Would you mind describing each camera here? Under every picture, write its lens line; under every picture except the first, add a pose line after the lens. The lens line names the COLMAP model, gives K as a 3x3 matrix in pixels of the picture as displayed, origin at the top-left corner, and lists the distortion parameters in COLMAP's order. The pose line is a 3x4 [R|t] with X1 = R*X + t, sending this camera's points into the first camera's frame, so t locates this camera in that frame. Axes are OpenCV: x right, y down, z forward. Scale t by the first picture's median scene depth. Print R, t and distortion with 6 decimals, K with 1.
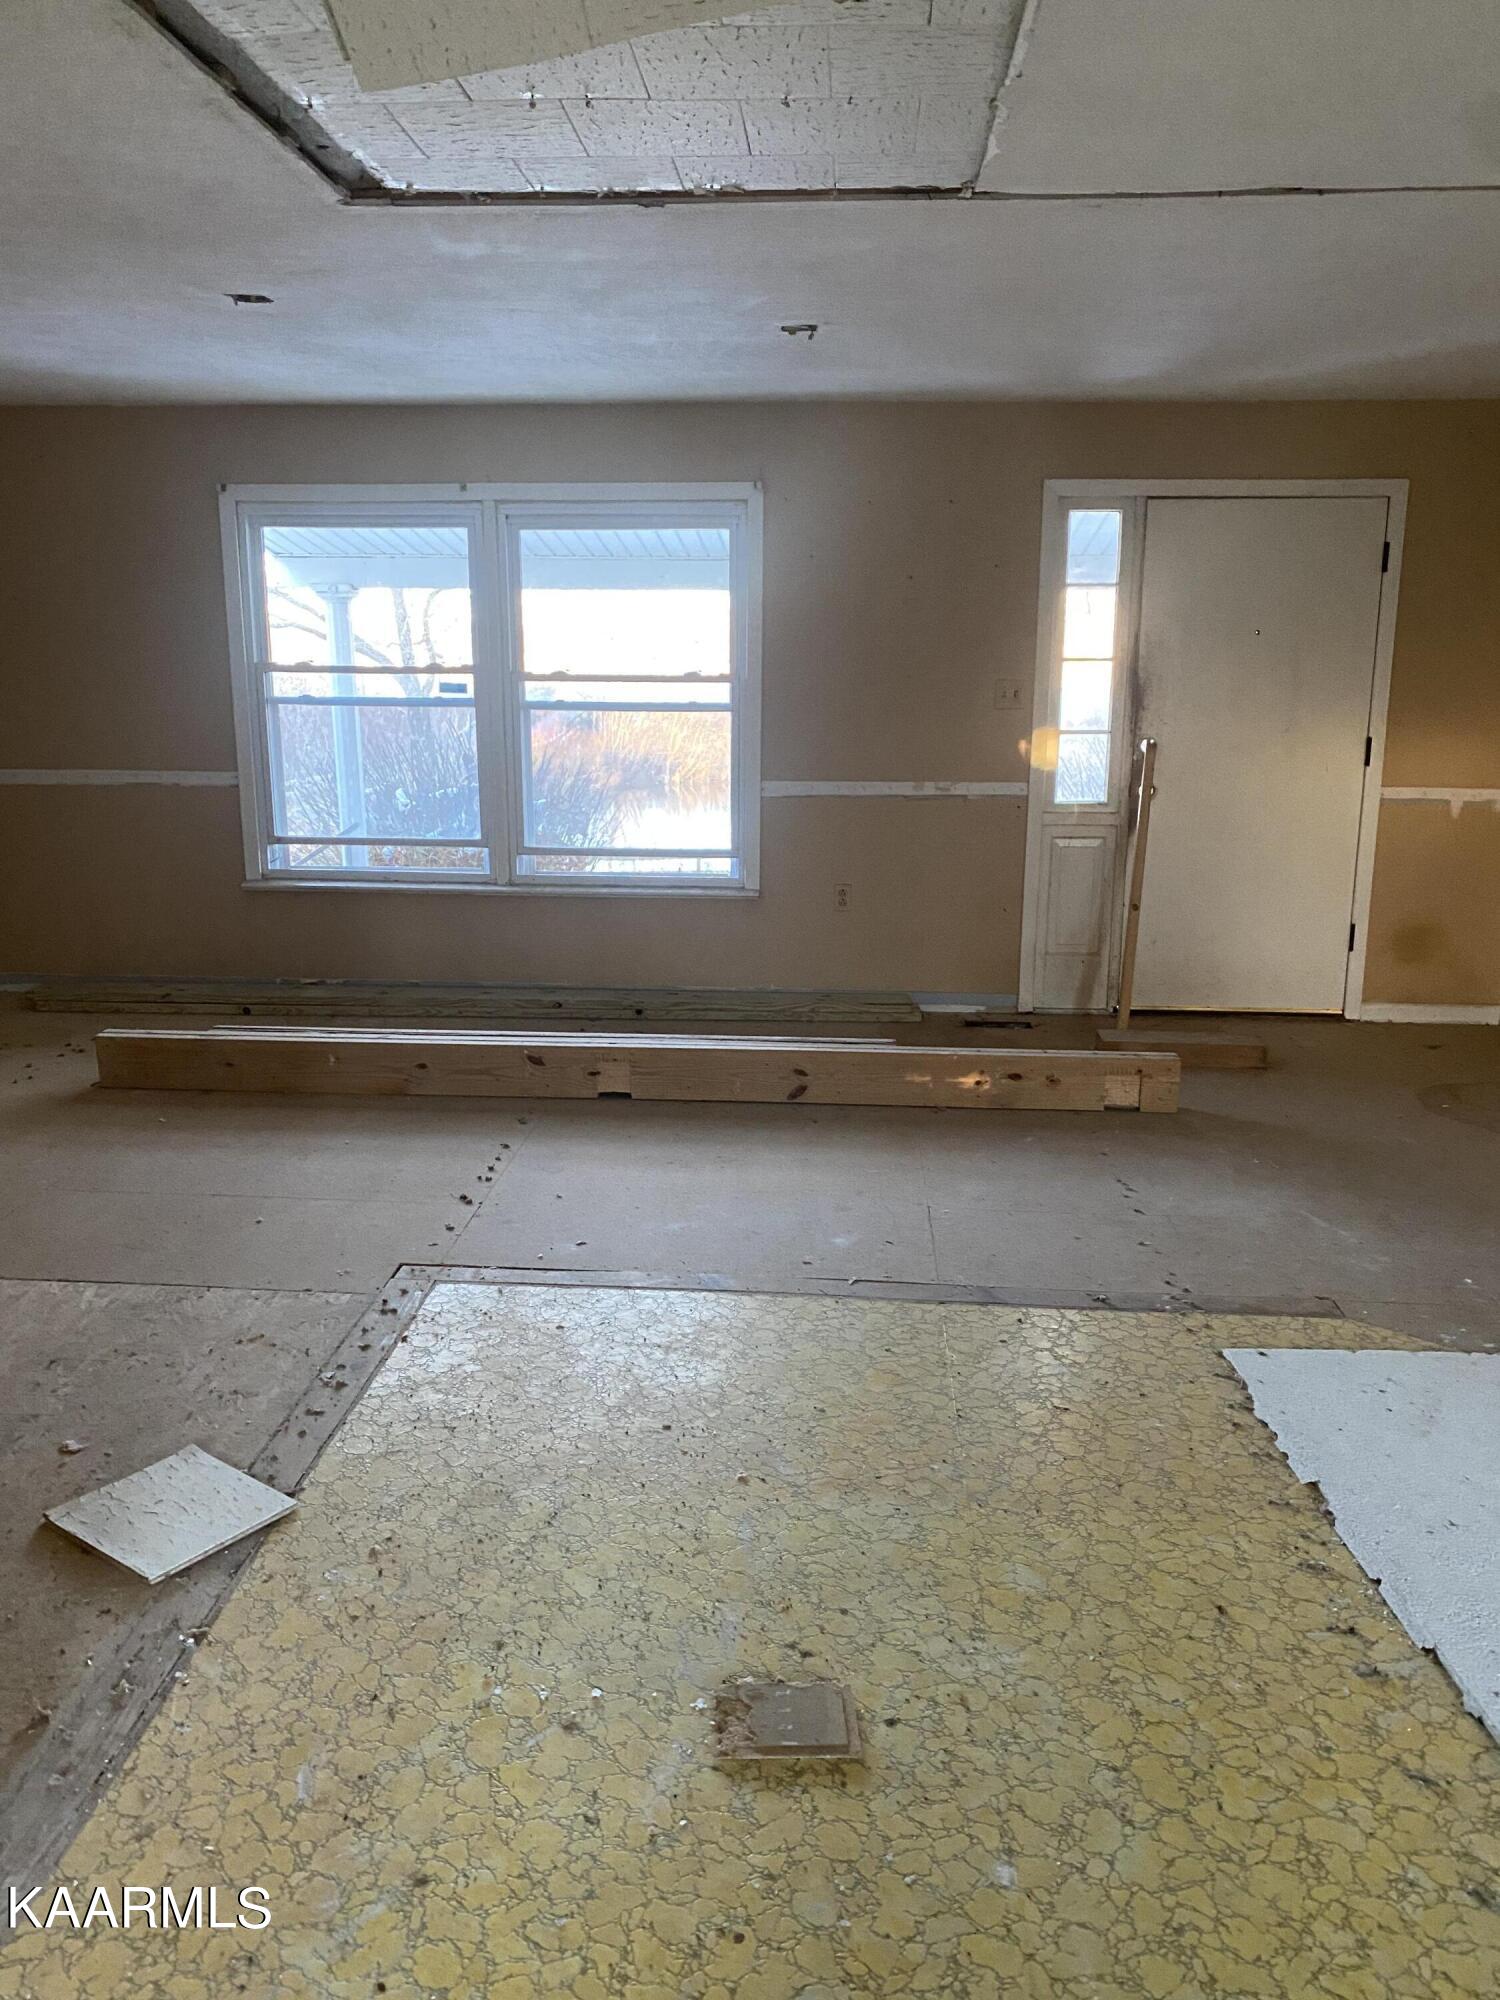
lens RADIAL K [[1513.4, 0, 748.6], [0, 1513.4, 1002.3], [0, 0, 1]] dist [0.011609, 0.011276]
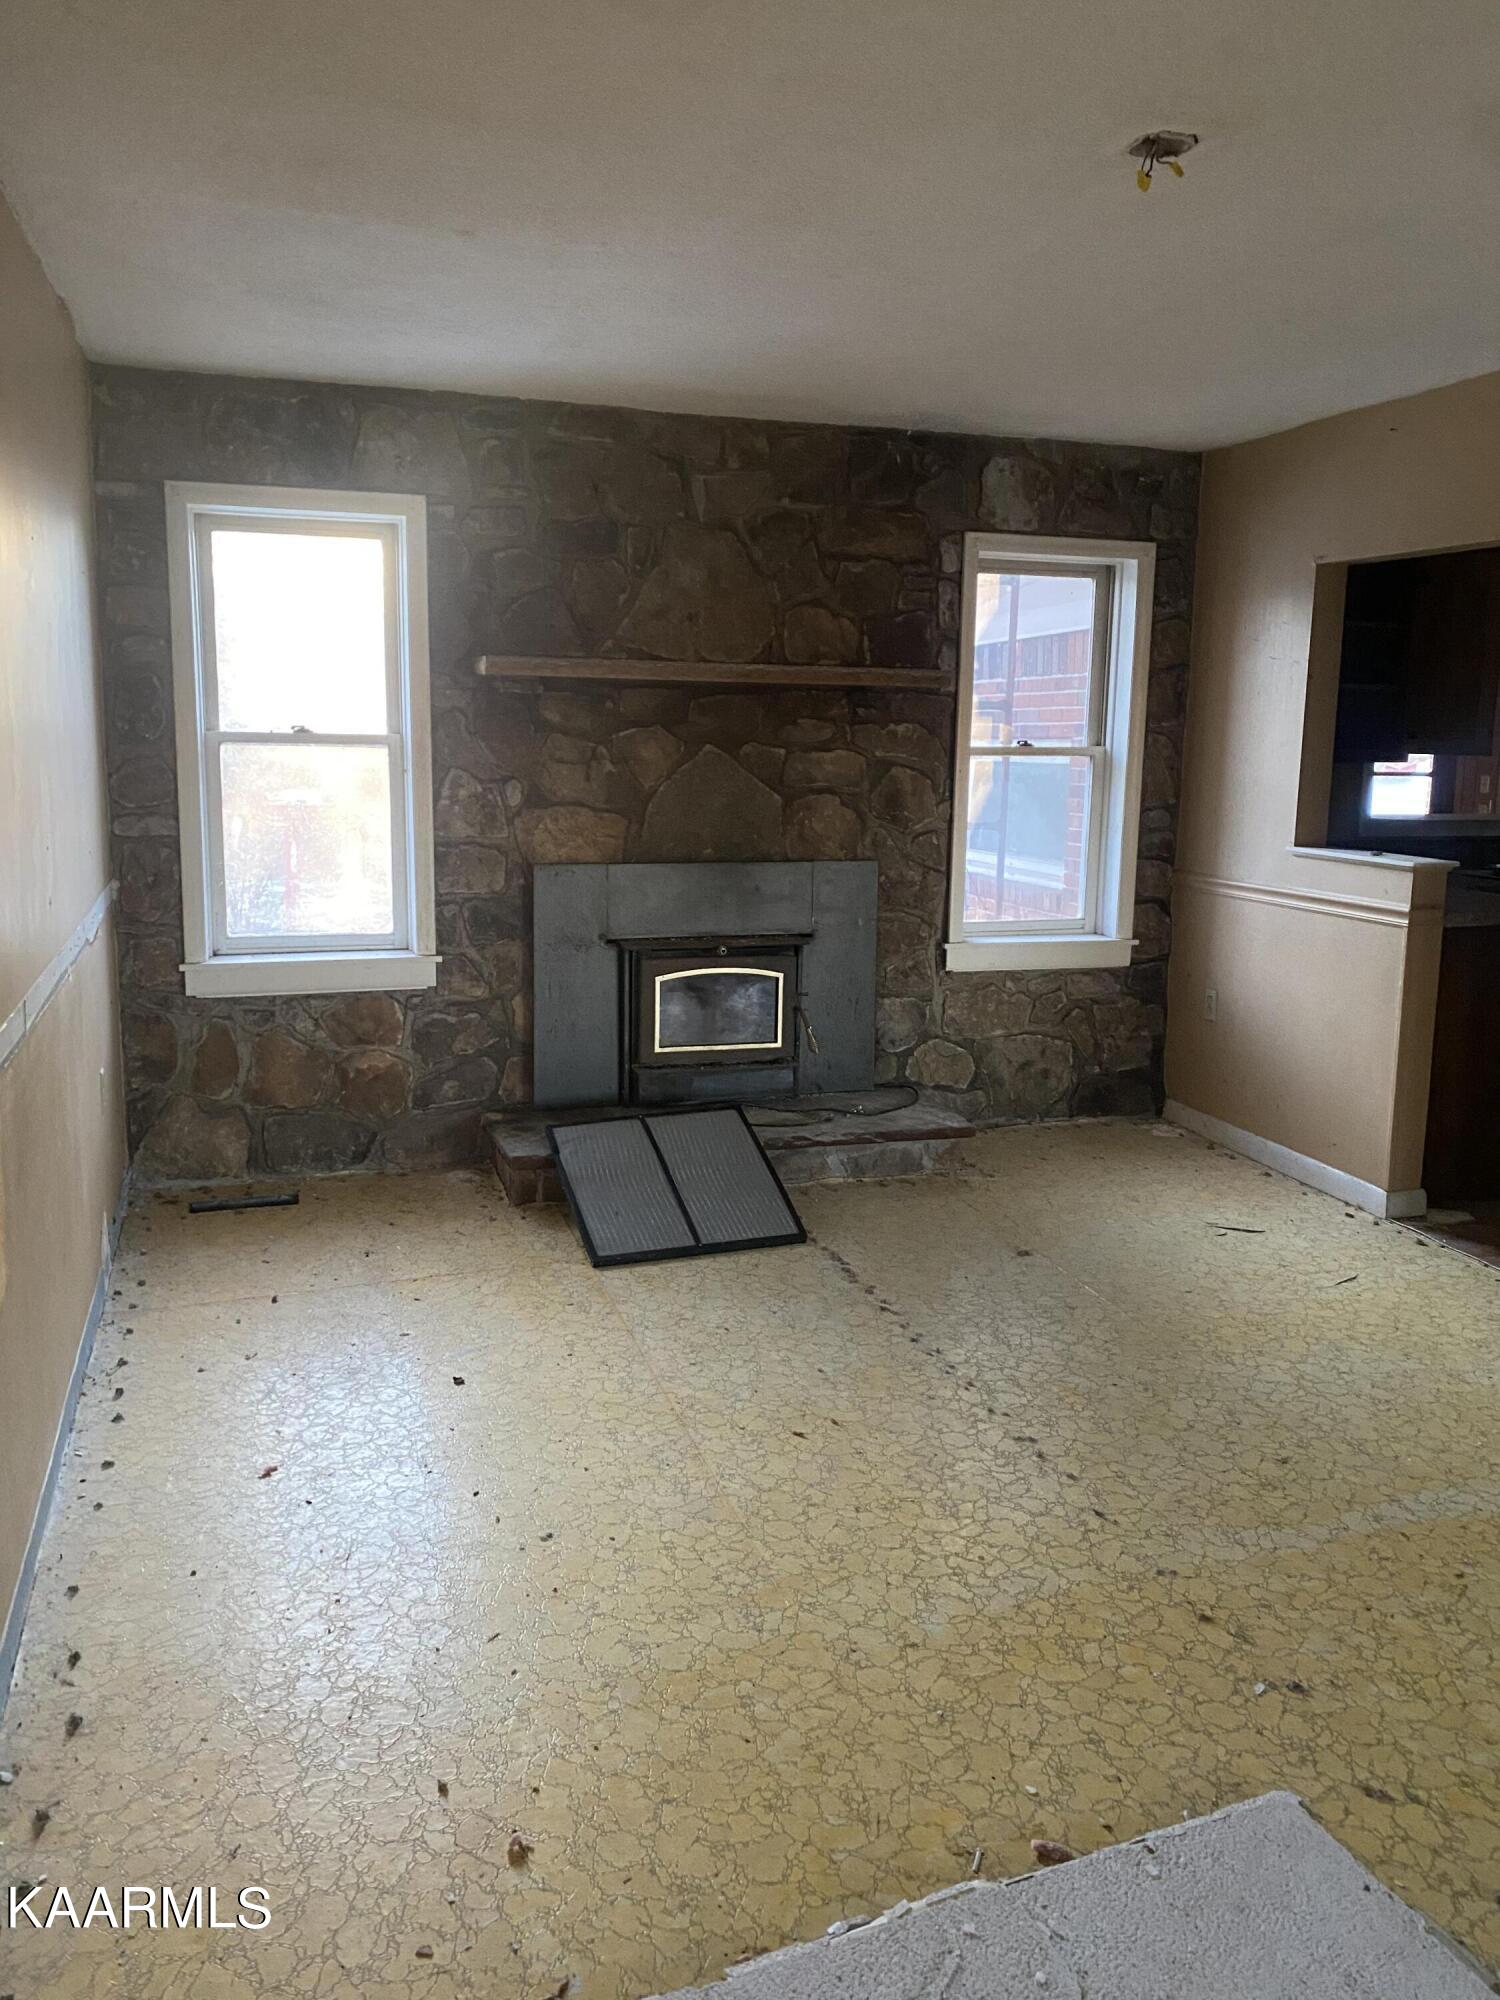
lens RADIAL K [[1513.4, 0, 749.7], [0, 1513.4, 1000.0], [0, 0, 1]] dist [0.011609, 0.011276]
pose [[-0.926310, 0.035589, -0.375078, 0.848341], [-0.128339, 0.906185, 0.402936, -0.390400], [0.354230, 0.421380, -0.834841, 1.685325]]
